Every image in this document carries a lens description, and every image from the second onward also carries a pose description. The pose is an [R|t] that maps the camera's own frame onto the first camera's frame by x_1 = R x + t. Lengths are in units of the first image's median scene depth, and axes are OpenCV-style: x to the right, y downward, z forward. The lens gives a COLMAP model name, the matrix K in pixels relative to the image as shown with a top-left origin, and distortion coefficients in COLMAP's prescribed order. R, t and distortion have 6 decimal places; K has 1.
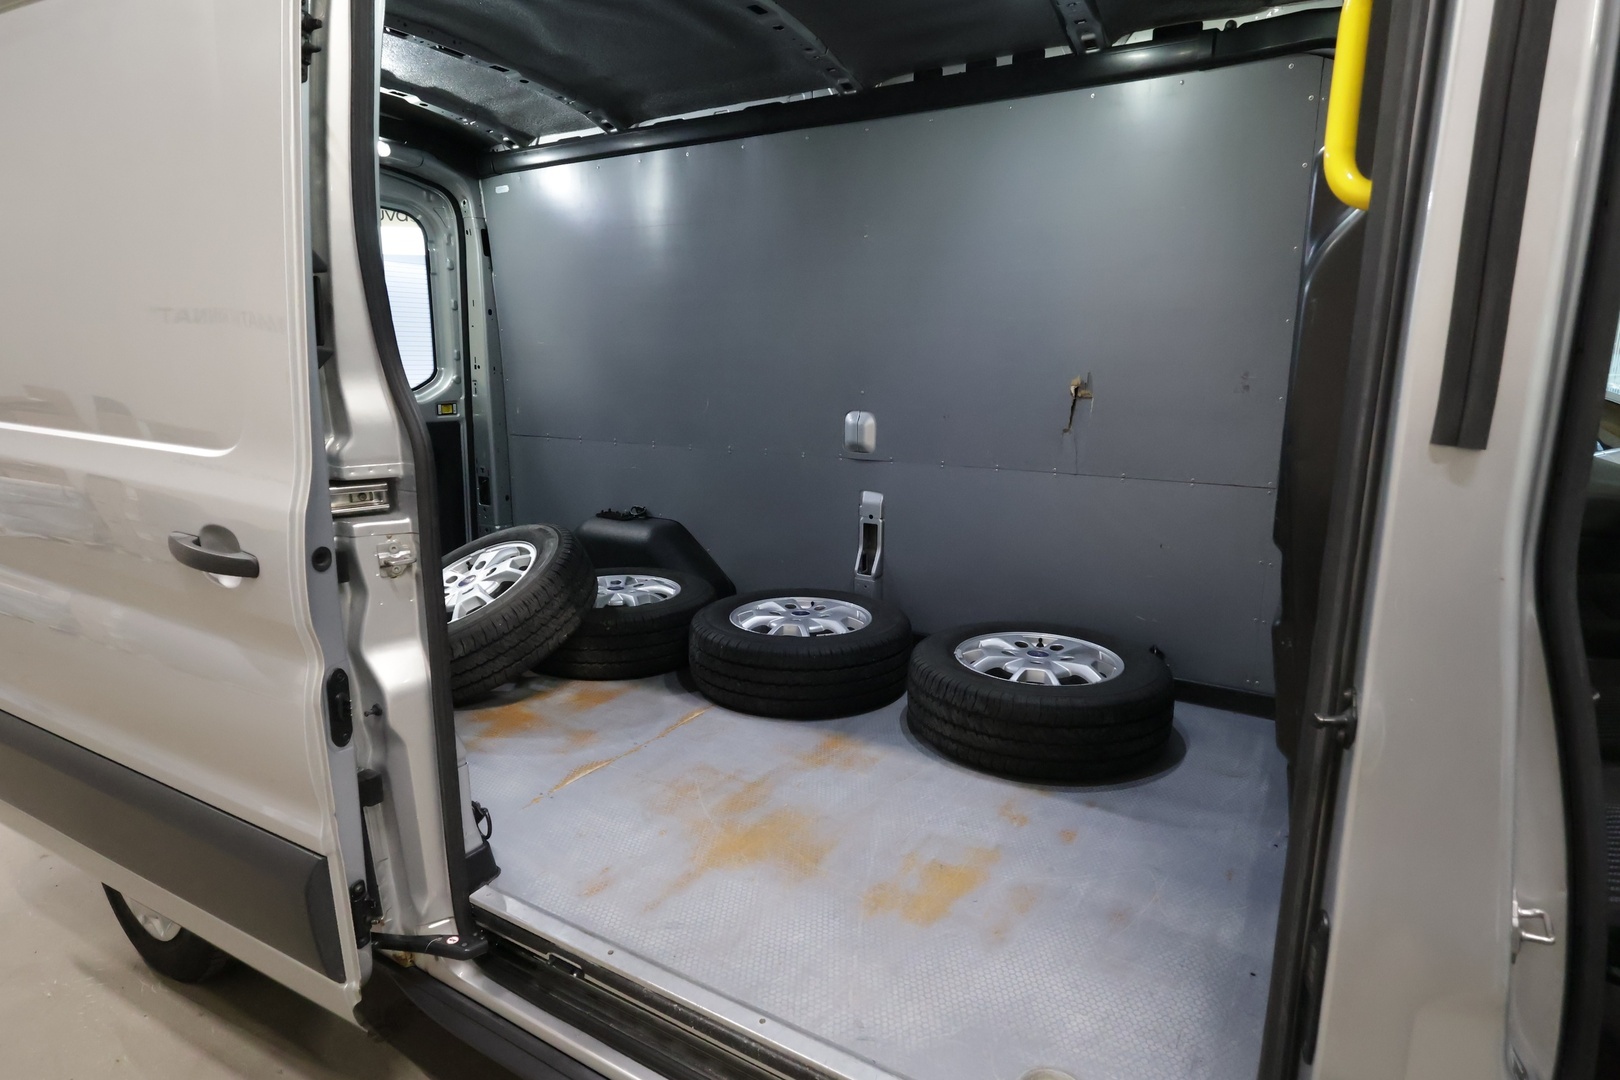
lens RADIAL K [[872.2, 0, 811.1], [0, 872.2, 537.8], [0, 0, 1]] dist [-0.000803, 0.001841]
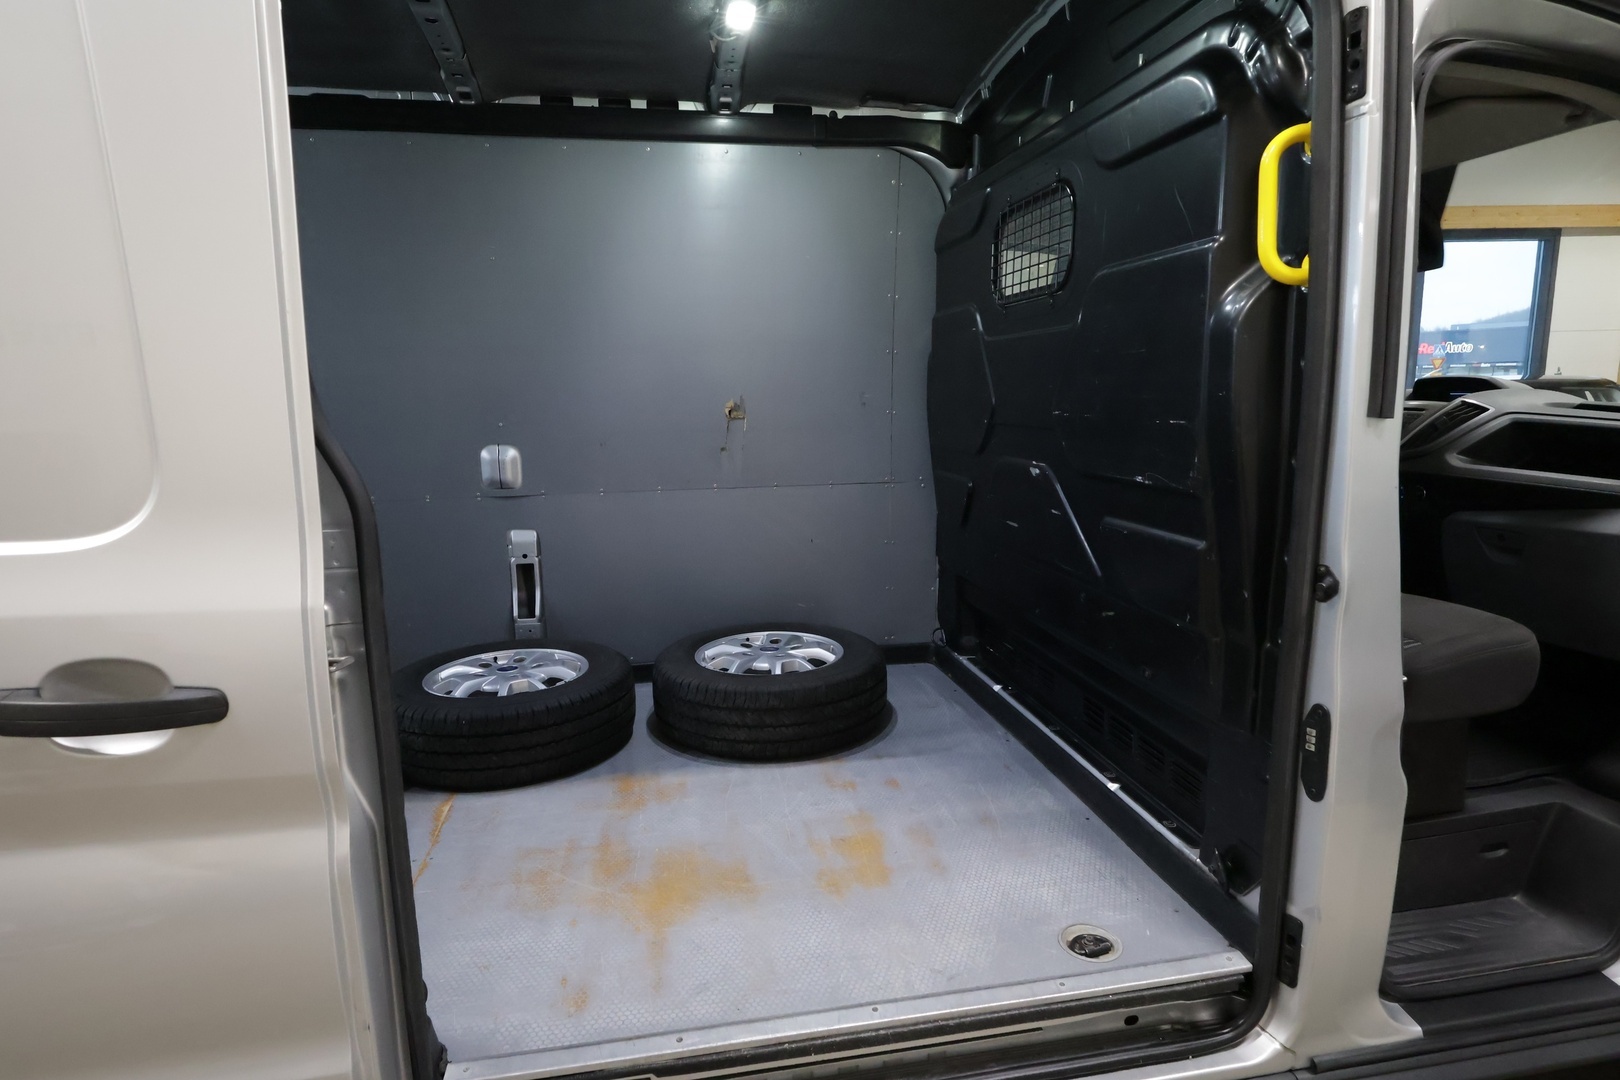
lens RADIAL K [[872.2, 0, 811.4], [0, 872.2, 538.5], [0, 0, 1]] dist [-0.000803, 0.001841]
pose [[0.751490, -0.128915, 0.647027, -0.413411], [0.152609, 0.988092, 0.019622, -0.019663], [-0.641852, 0.083996, 0.762214, 0.120094]]
